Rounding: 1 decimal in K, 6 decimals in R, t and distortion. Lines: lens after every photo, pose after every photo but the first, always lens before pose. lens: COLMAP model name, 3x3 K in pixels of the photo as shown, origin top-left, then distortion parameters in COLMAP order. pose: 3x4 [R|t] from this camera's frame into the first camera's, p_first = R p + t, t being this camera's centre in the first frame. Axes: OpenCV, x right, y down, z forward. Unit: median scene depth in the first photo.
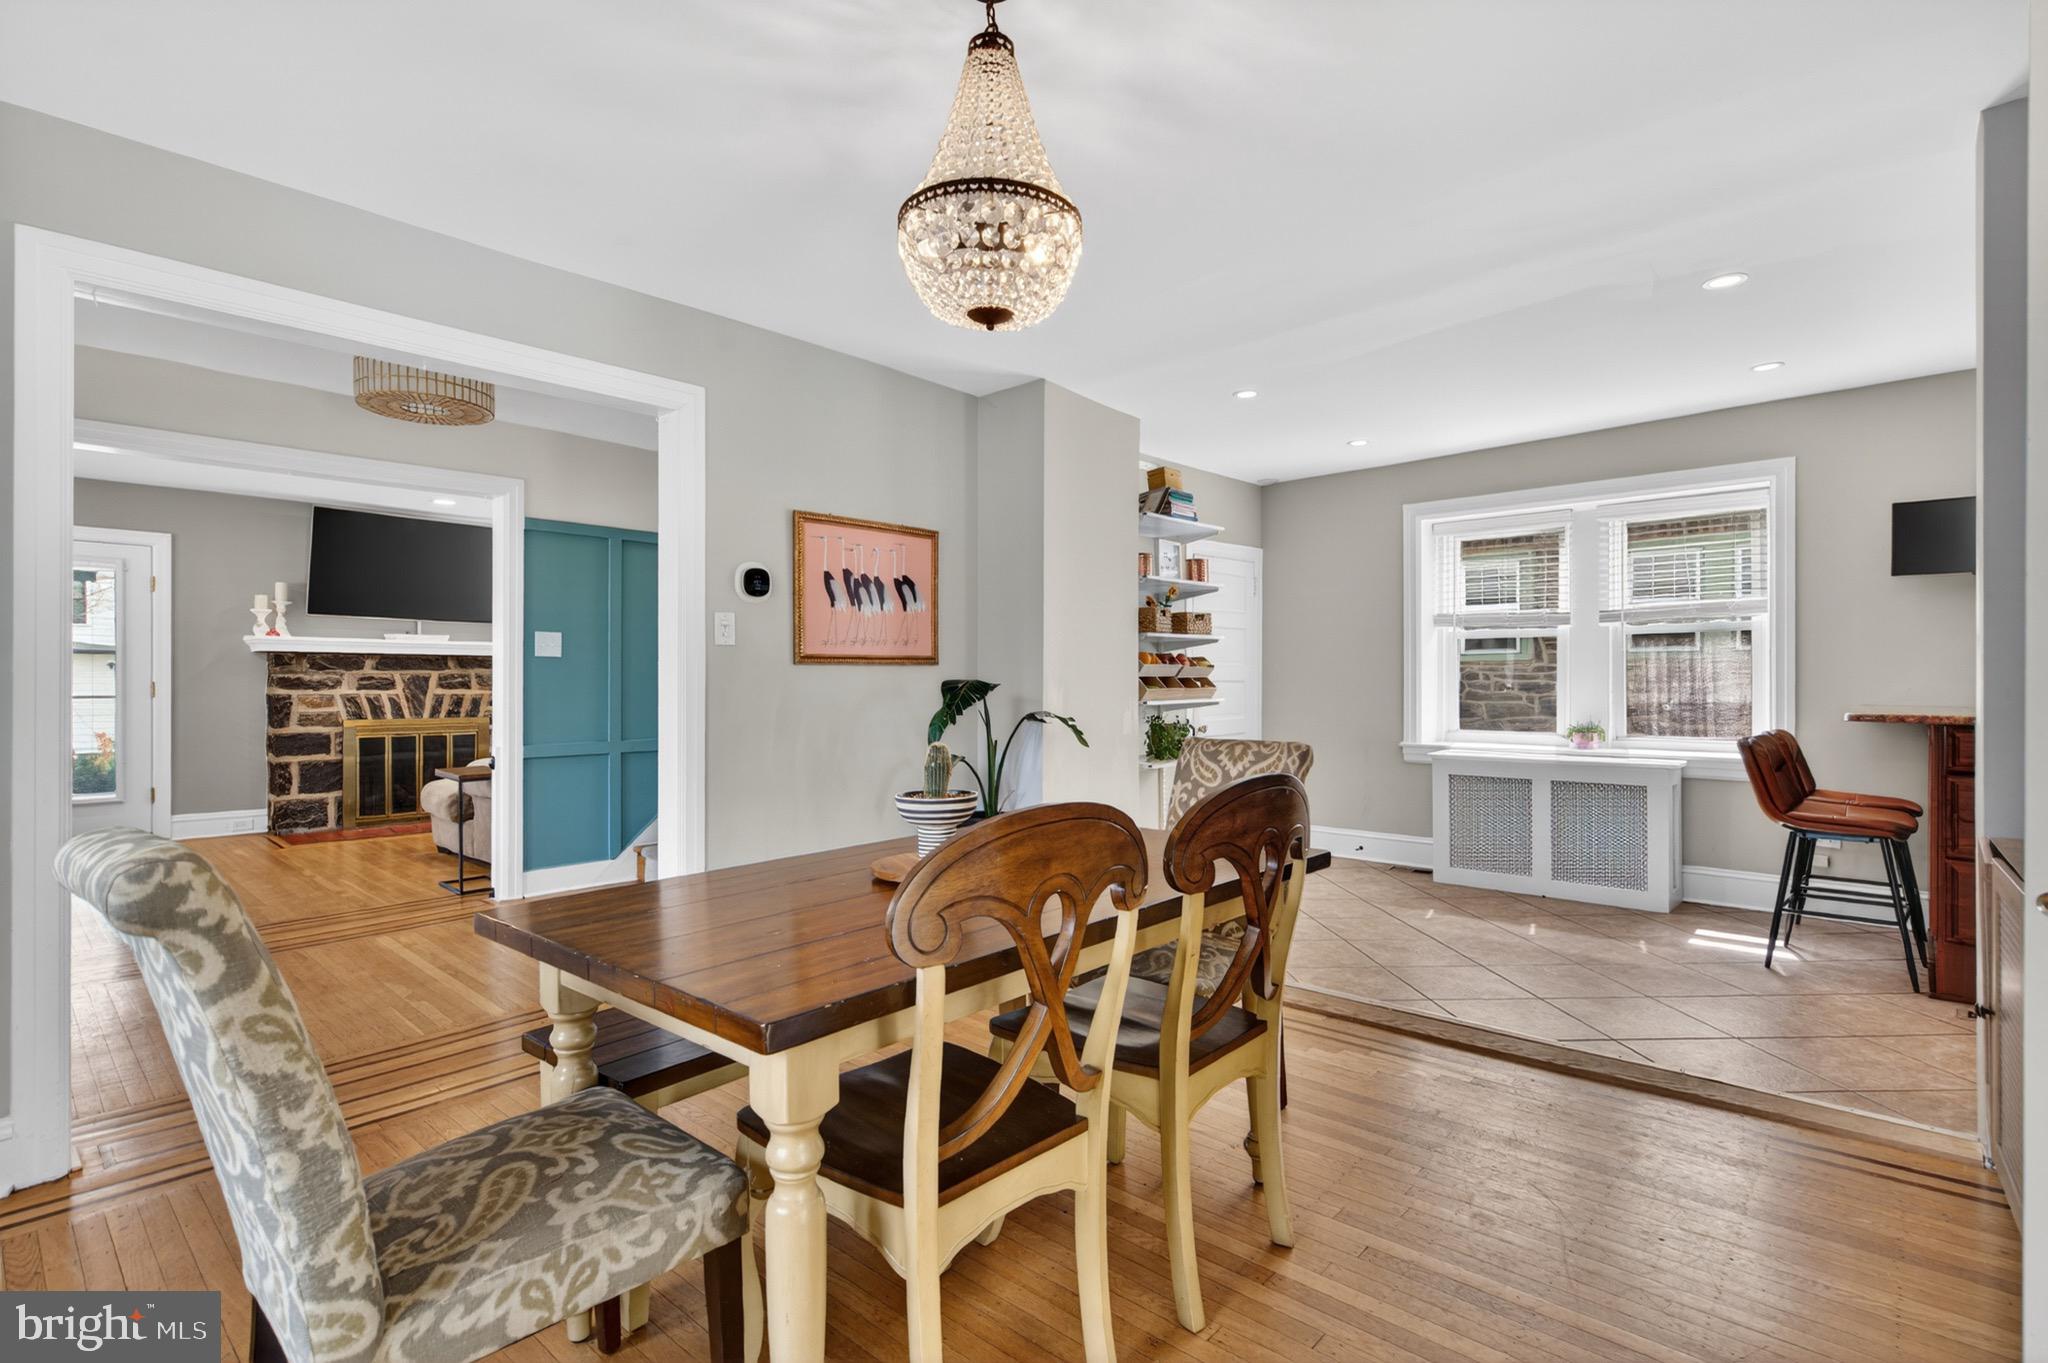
lens RADIAL K [[933.5, 0, 1014.2], [0, 933.5, 679.9], [0, 0, 1]] dist [0.008028, -0.005875]
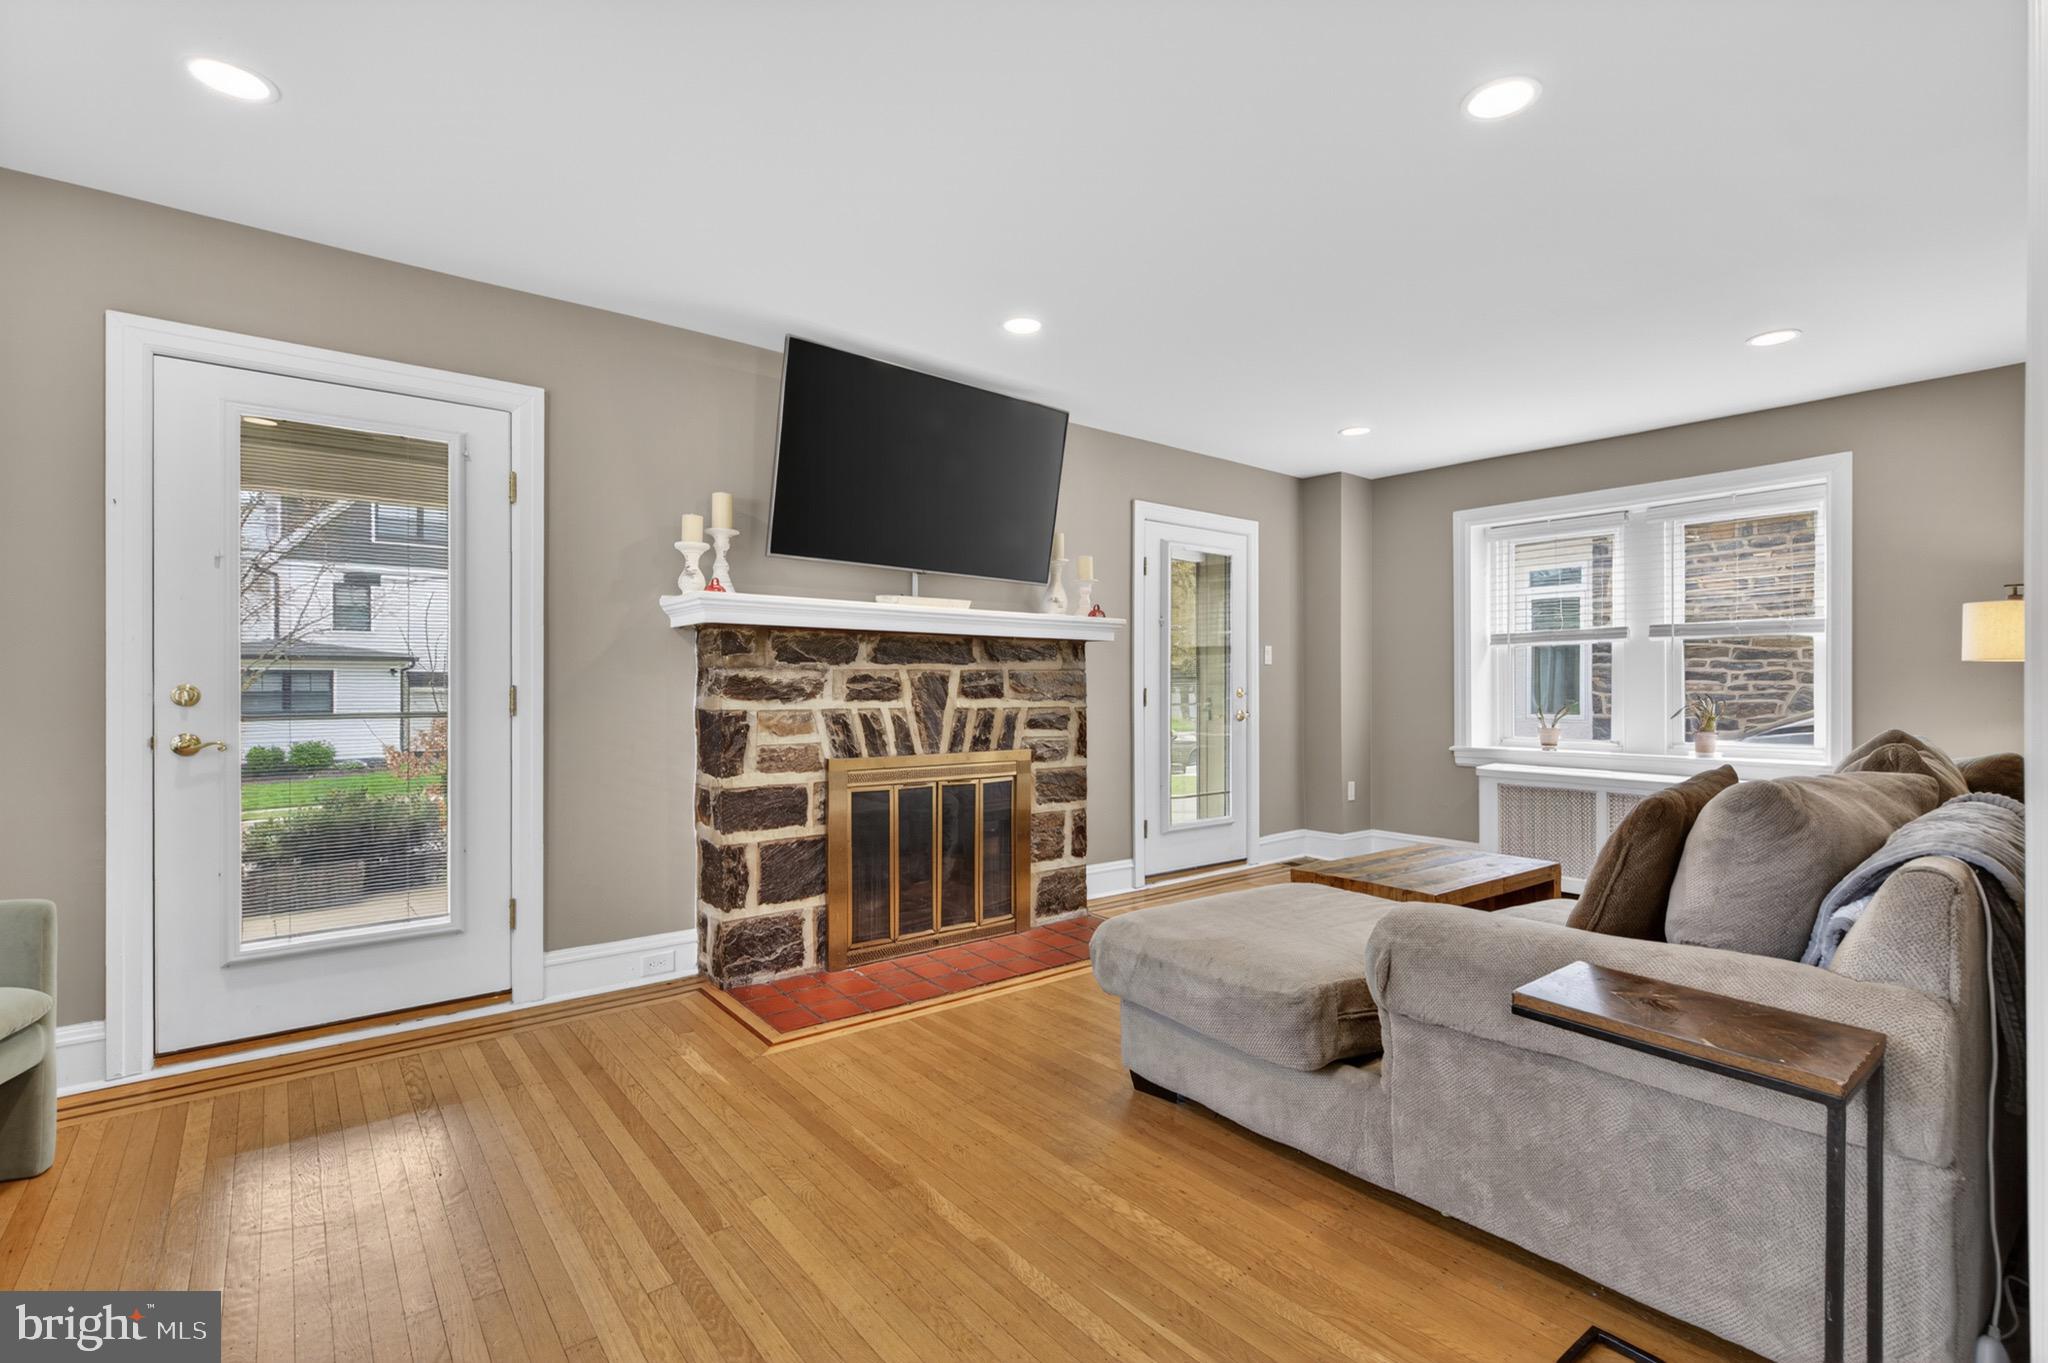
lens RADIAL K [[933.5, 0, 1024.8], [0, 933.5, 681.9], [0, 0, 1]] dist [0.008028, -0.005875]
pose [[0.987470, -0.000407, -0.157804, -0.533648], [0.000167, 0.999999, -0.001529, 0.001126], [0.157805, 0.001483, 0.987469, 0.514369]]
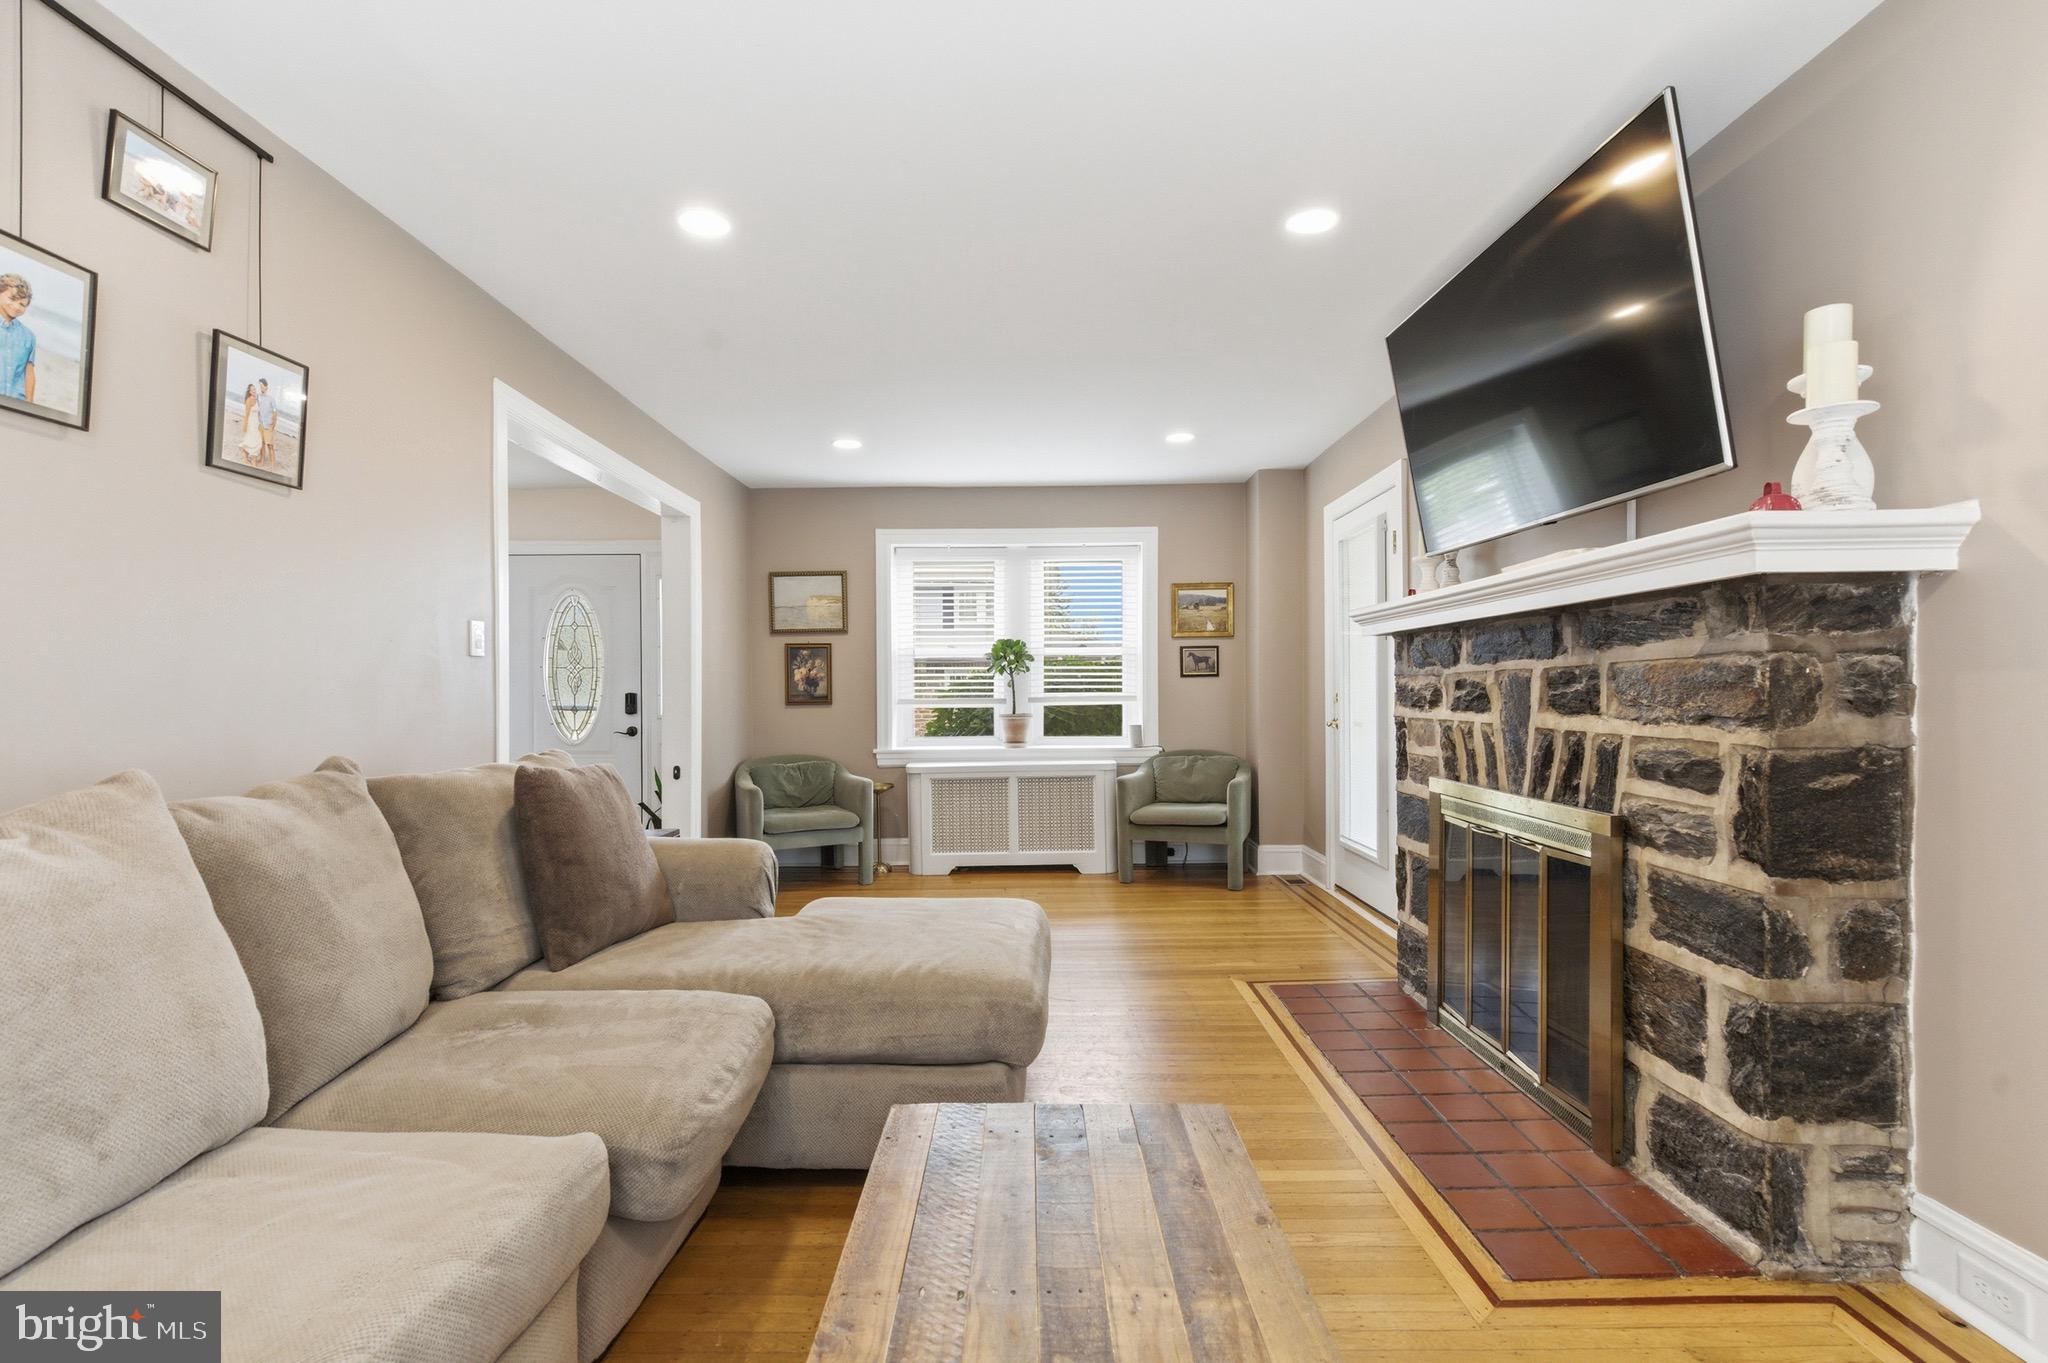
lens RADIAL K [[933.5, 0, 1027.1], [0, 933.5, 691.2], [0, 0, 1]] dist [0.008028, -0.005875]
pose [[-0.737578, -0.000160, -0.675262, -0.270273], [0.003085, 0.999989, -0.003607, 0.002741], [0.675255, -0.004744, -0.737569, 1.211572]]
